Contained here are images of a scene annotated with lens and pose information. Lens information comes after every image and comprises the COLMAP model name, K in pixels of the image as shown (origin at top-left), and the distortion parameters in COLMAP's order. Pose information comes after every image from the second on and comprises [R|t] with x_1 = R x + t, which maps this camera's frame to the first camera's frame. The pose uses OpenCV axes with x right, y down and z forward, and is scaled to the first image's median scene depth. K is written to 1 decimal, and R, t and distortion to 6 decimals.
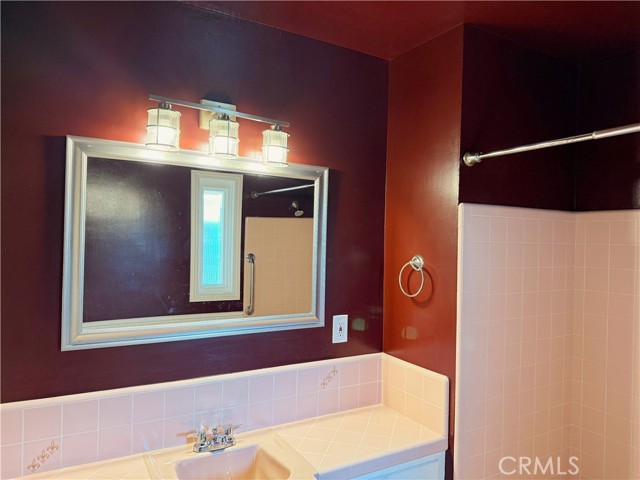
lens RADIAL K [[451.2, 0, 321.9], [0, 451.2, 235.8], [0, 0, 1]] dist [0.054383, -0.063563]
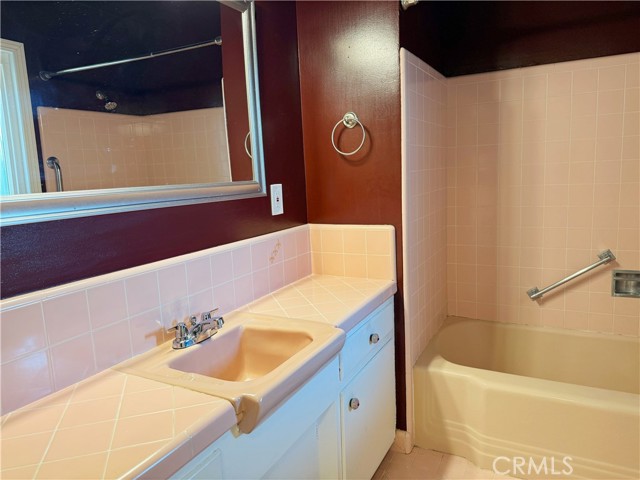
lens RADIAL K [[451.2, 0, 321.6], [0, 451.2, 234.1], [0, 0, 1]] dist [0.054383, -0.063563]
pose [[0.842386, -0.133822, 0.521994, -0.396494], [0.062586, 0.986415, 0.151884, 0.158895], [-0.535228, -0.095275, 0.839318, 0.213505]]
